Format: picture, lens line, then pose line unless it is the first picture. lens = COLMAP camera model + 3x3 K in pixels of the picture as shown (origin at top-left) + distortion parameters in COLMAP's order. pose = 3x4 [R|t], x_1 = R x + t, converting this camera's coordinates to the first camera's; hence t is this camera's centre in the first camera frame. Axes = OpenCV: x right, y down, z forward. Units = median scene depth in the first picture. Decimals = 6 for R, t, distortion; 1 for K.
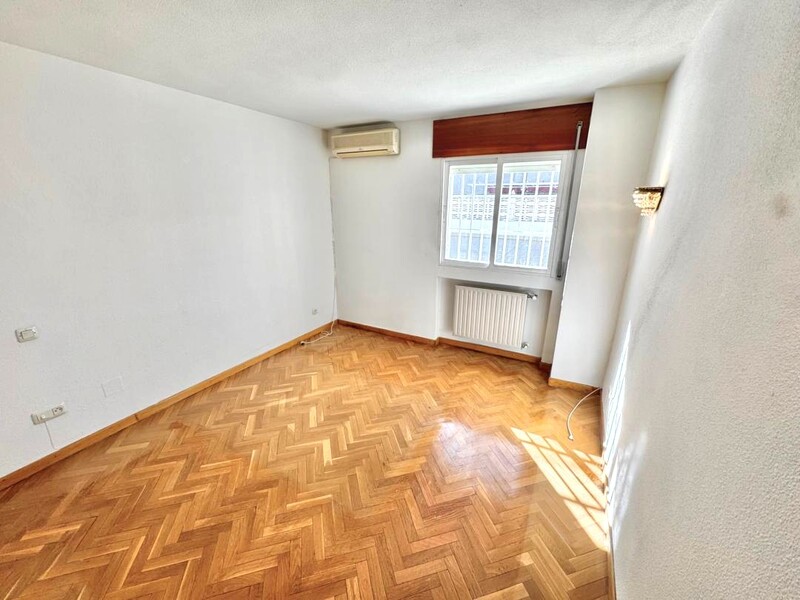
lens RADIAL K [[321.6, 0, 404.3], [0, 321.6, 293.7], [0, 0, 1]] dist [-0.003257, -0.000014]
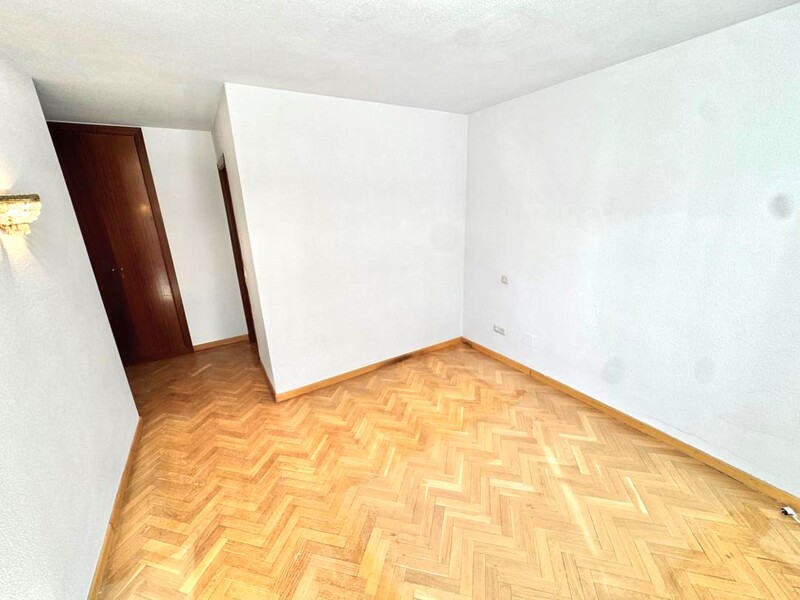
lens RADIAL K [[321.6, 0, 402.2], [0, 321.6, 297.7], [0, 0, 1]] dist [-0.003257, -0.000014]
pose [[-0.496609, 0.260561, -0.827942, 0.441508], [-0.213188, 0.888042, 0.407347, -0.325163], [0.841386, 0.378800, -0.385461, 1.135007]]
